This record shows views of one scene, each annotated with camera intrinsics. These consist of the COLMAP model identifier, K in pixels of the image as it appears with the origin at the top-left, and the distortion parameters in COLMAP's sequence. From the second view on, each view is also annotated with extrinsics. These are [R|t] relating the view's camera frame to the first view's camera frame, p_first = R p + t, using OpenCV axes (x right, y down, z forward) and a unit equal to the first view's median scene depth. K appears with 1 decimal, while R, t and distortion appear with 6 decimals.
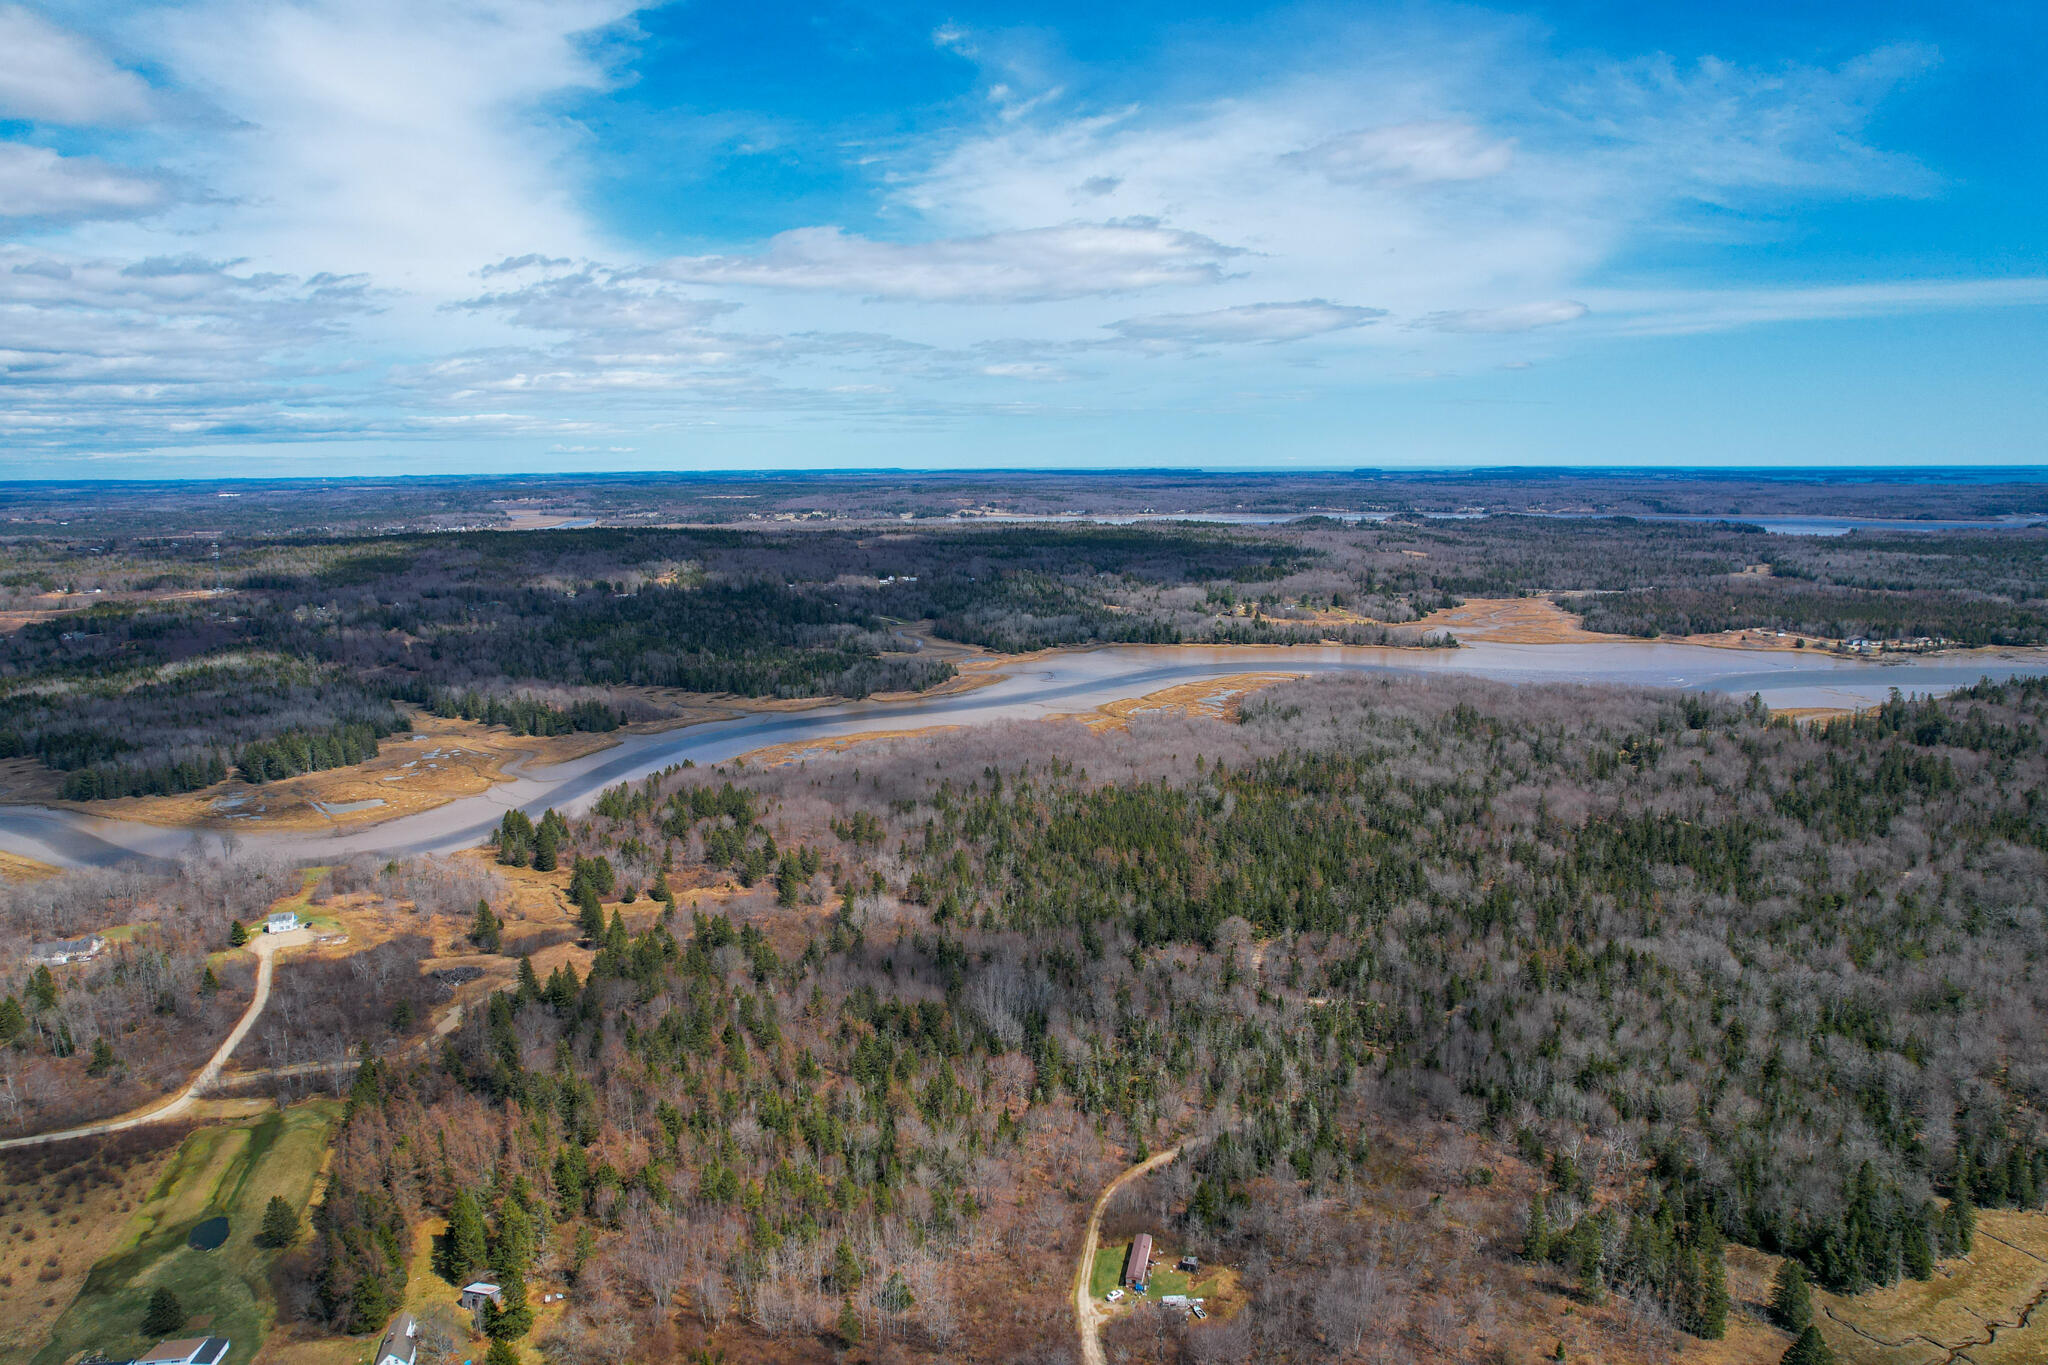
lens RADIAL K [[1327.9, 0, 1039.3], [0, 1327.9, 682.8], [0, 0, 1]] dist [-0.079090, 0.066820]
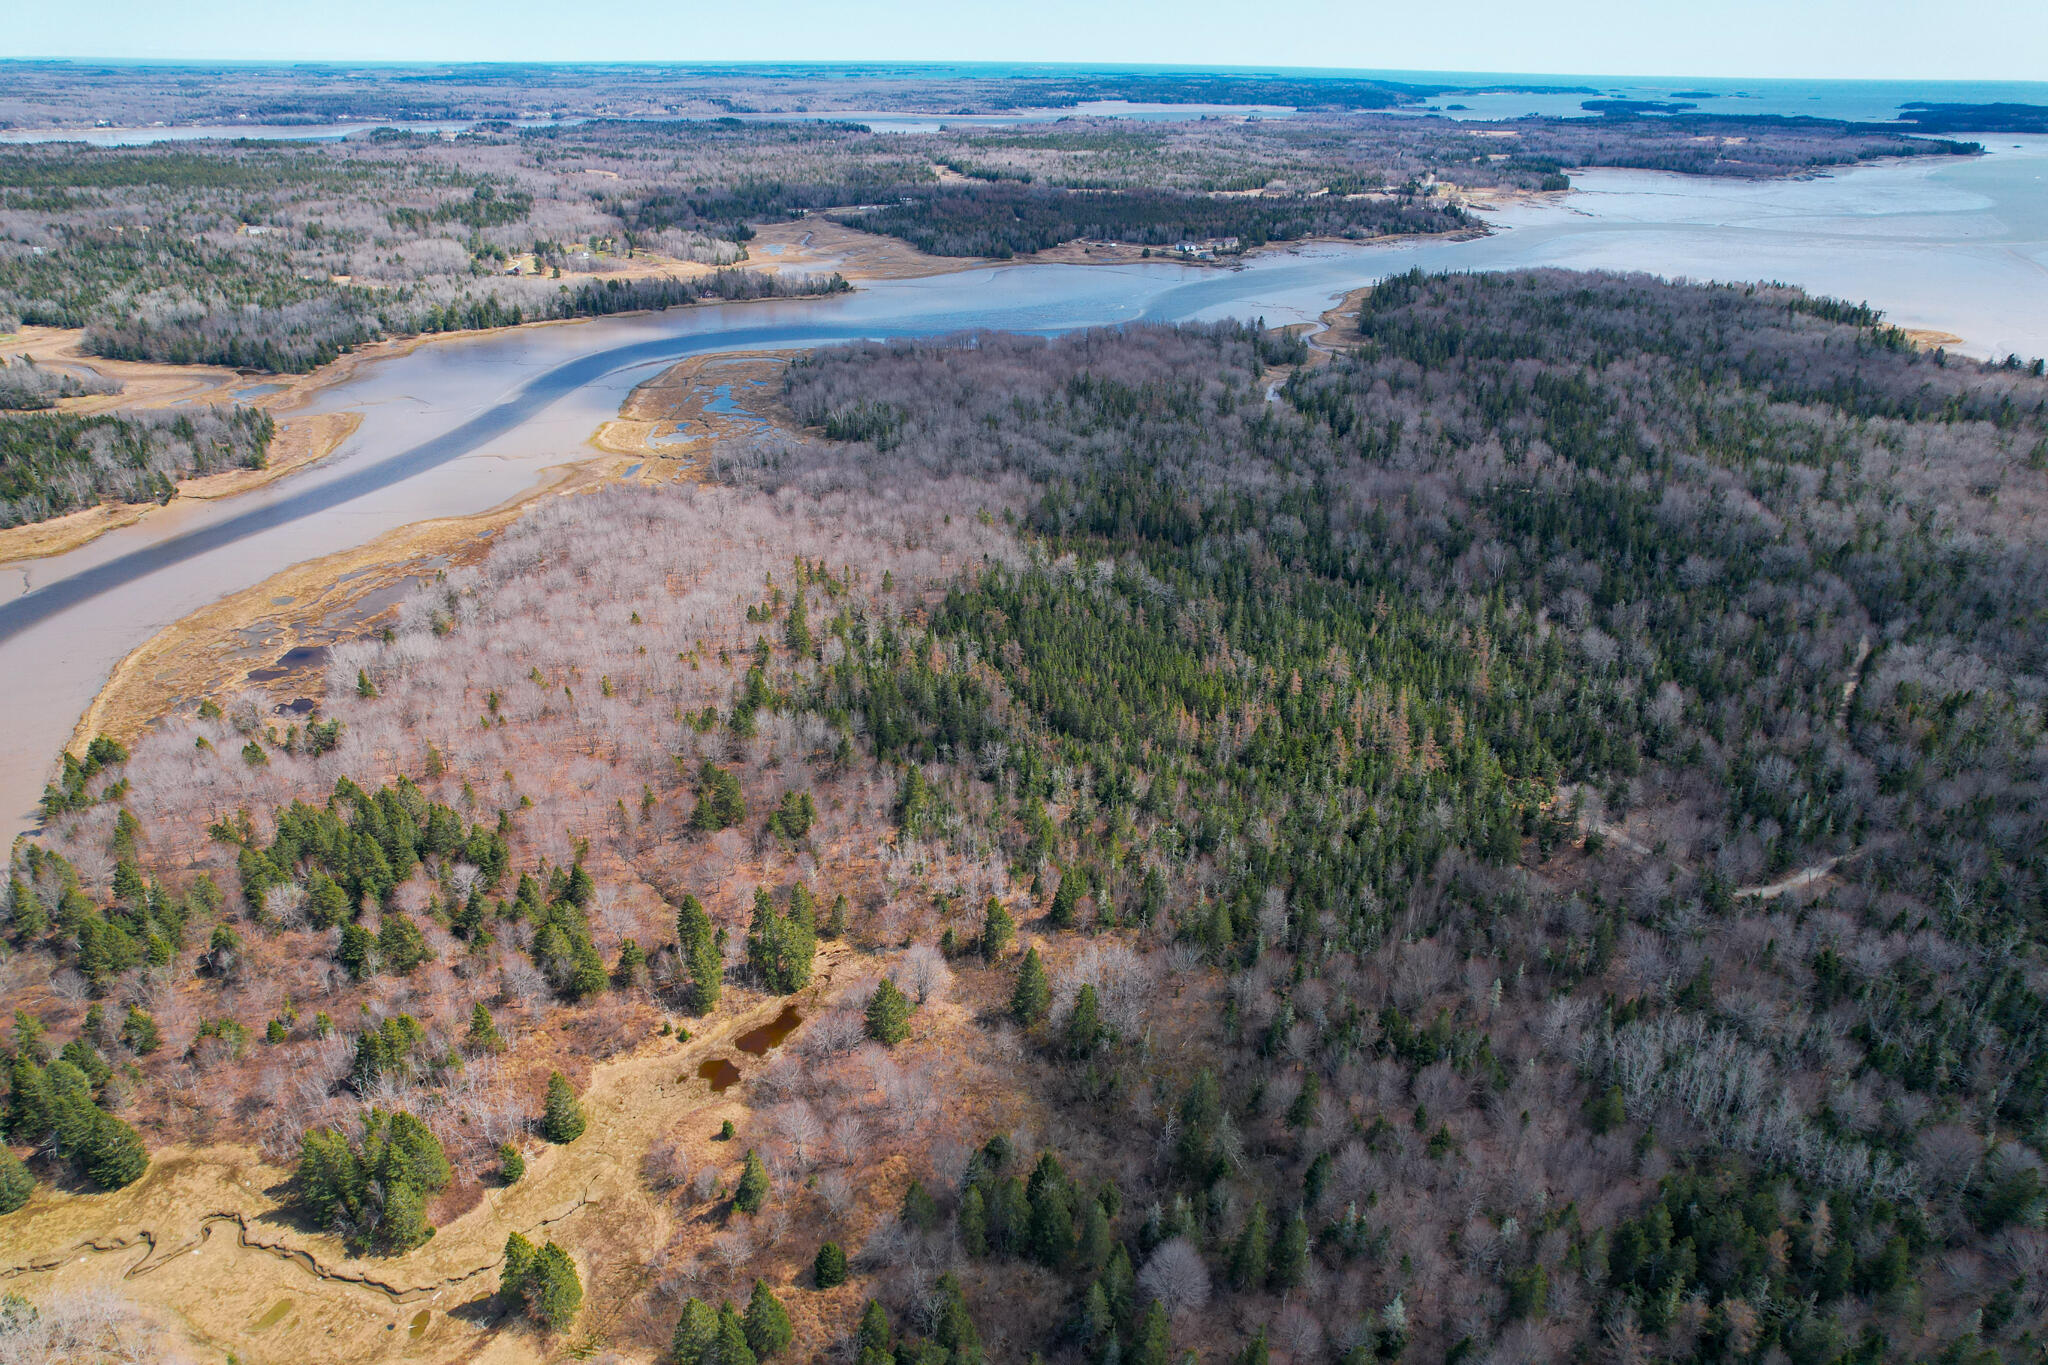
lens RADIAL K [[1327.9, 0, 1044.2], [0, 1327.9, 702.8], [0, 0, 1]] dist [-0.079090, 0.066820]
pose [[0.745368, -0.282179, 0.603988, -0.382498], [0.094362, 0.941536, 0.323429, -0.089299], [-0.659941, -0.184080, 0.728418, 0.602021]]
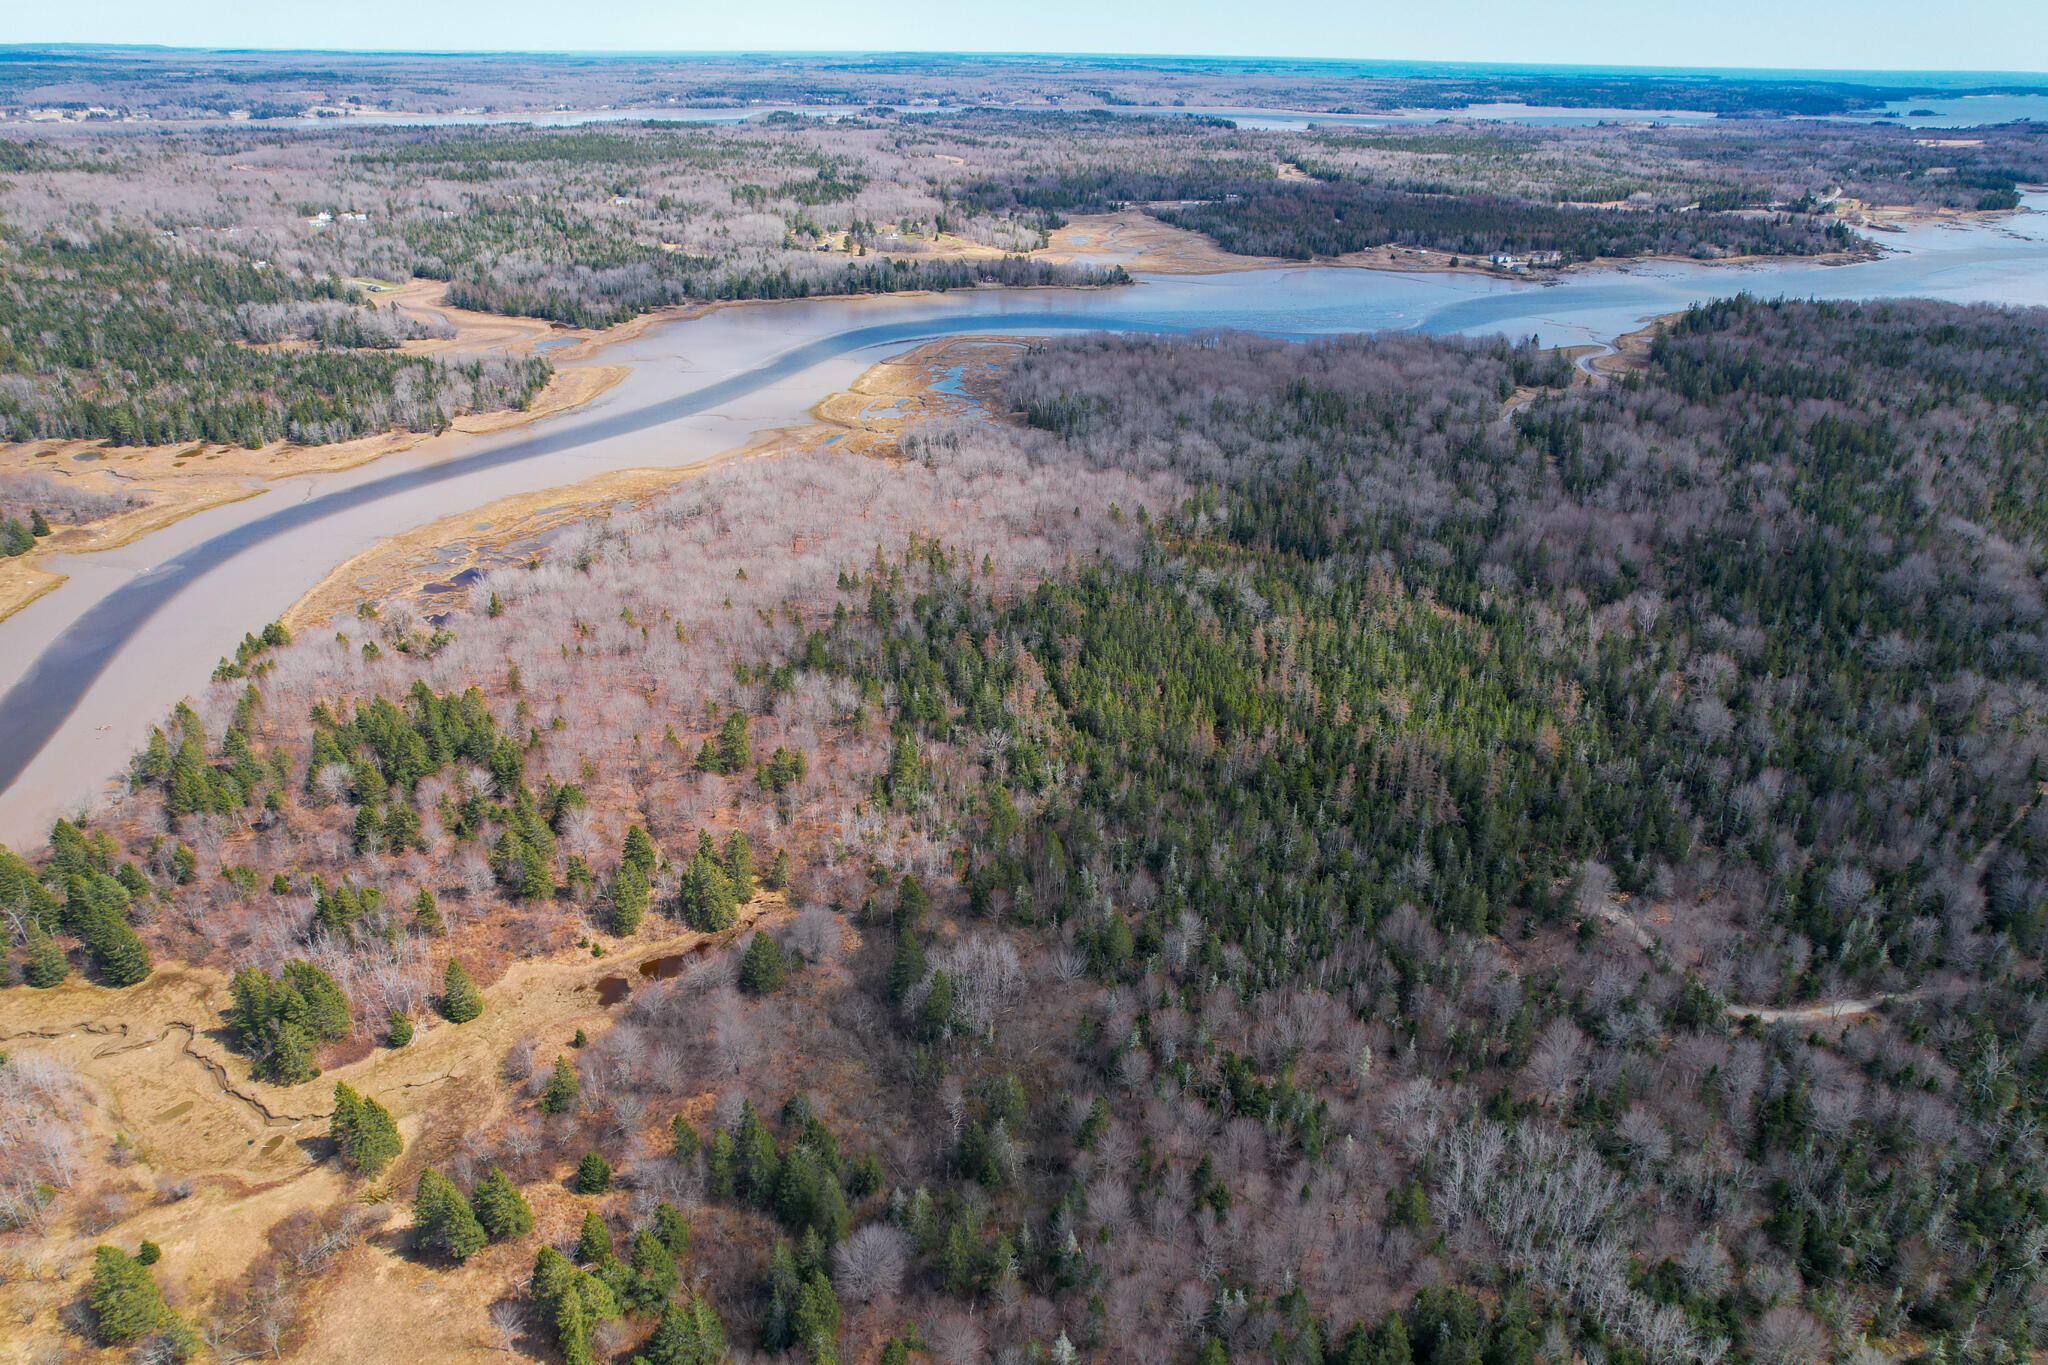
lens RADIAL K [[1327.9, 0, 1027.7], [0, 1327.9, 701.7], [0, 0, 1]] dist [-0.079090, 0.066820]
pose [[0.904887, -0.174412, 0.388278, -0.261497], [0.051522, 0.950370, 0.306827, -0.078275], [-0.422522, -0.257639, 0.868963, 0.519268]]
